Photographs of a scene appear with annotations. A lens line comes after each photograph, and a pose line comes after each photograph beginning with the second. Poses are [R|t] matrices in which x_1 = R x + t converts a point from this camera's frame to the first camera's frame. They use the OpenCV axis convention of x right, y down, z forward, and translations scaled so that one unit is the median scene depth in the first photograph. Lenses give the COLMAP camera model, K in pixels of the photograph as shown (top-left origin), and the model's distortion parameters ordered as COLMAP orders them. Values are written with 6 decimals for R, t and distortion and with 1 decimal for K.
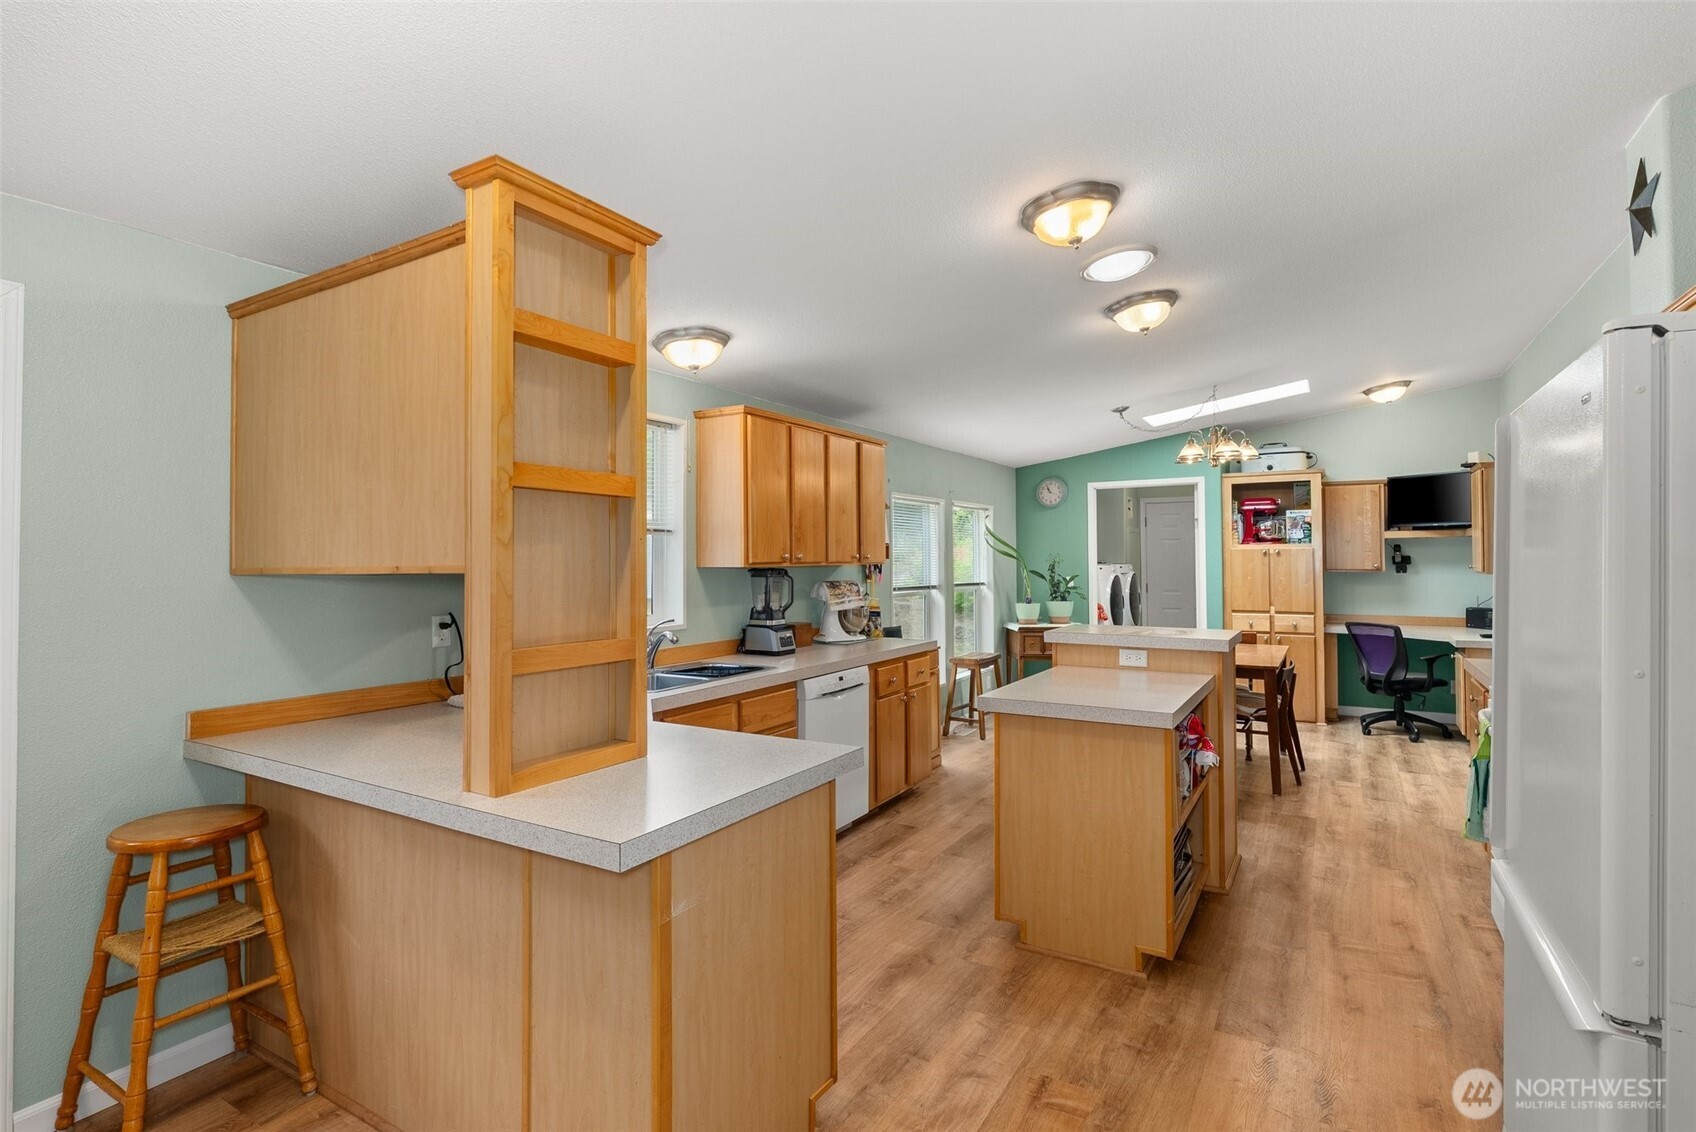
lens RADIAL K [[831.7, 0, 842.2], [0, 831.7, 553.2], [0, 0, 1]] dist [0.005332, 0.000381]
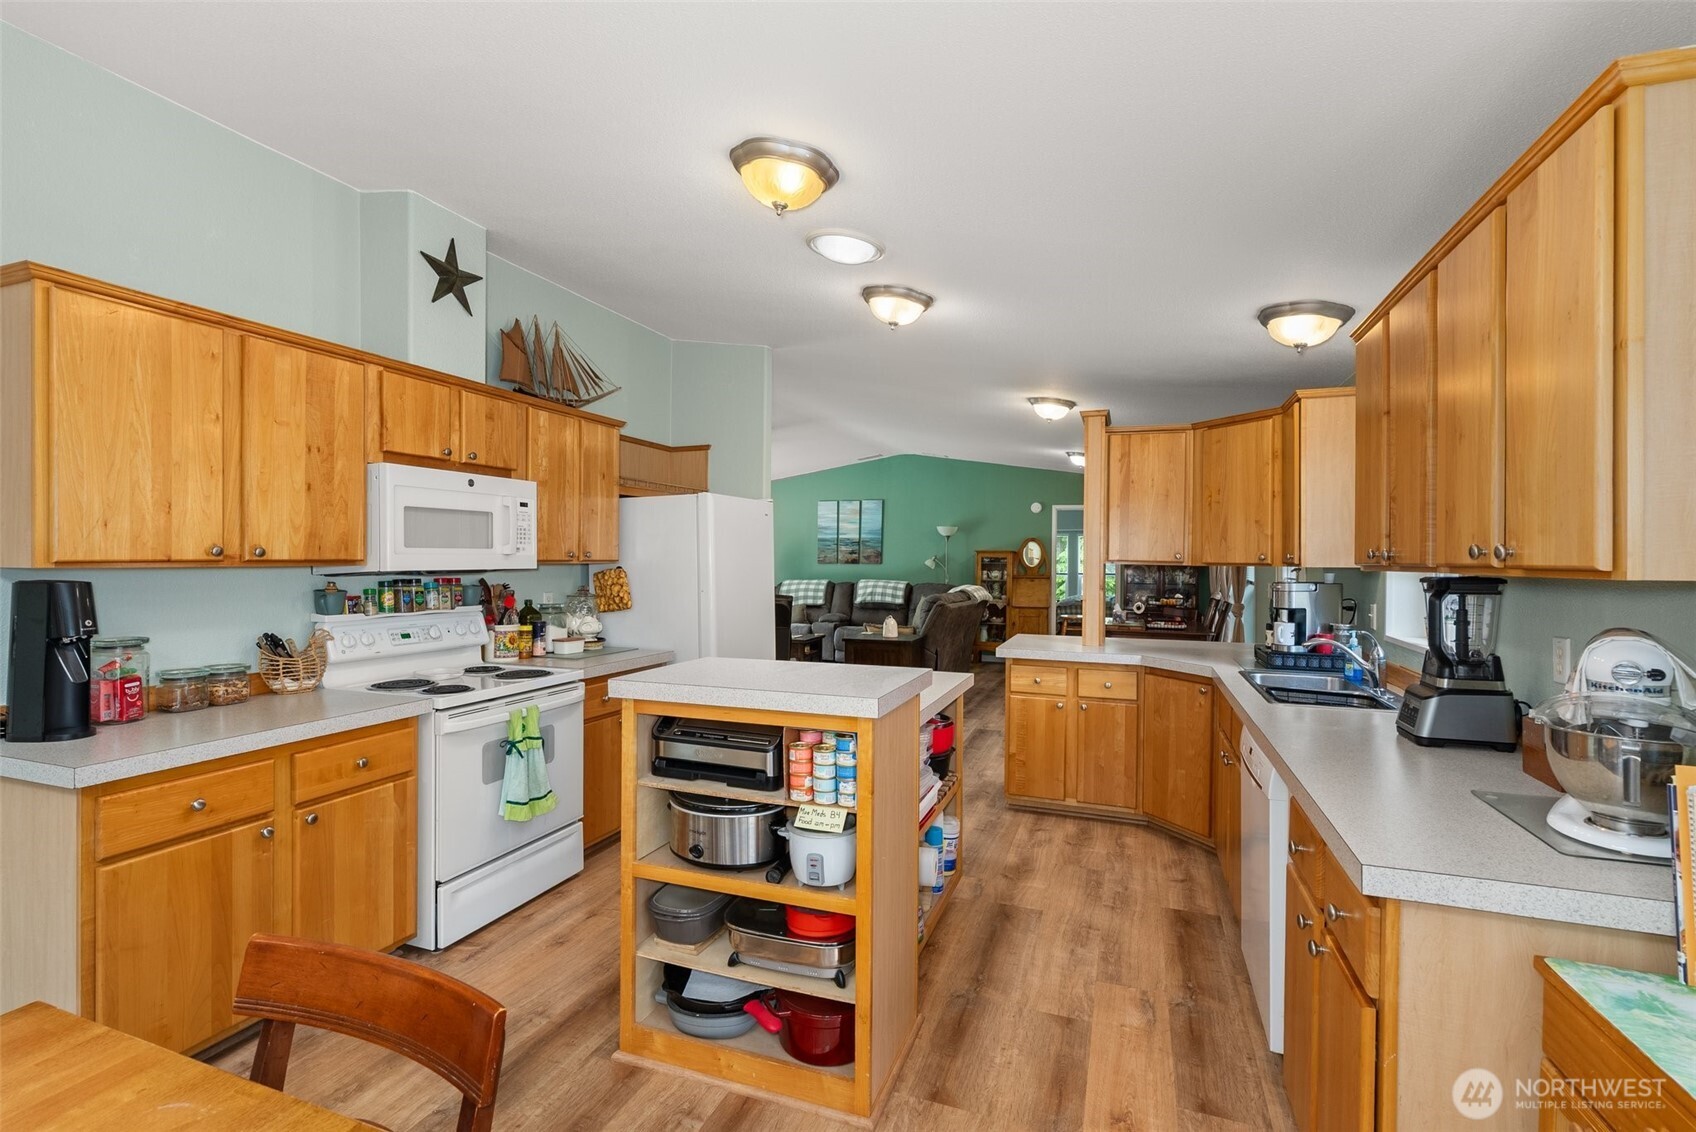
lens RADIAL K [[757.6, 0, 848.0], [0, 757.6, 562.9], [0, 0, 1]] dist [0.003193, 0.000643]
pose [[-0.983227, 0.002345, -0.182372, 0.453015], [0.002633, 0.999996, -0.001337, 0.014633], [0.182368, -0.001795, -0.983229, 1.723562]]
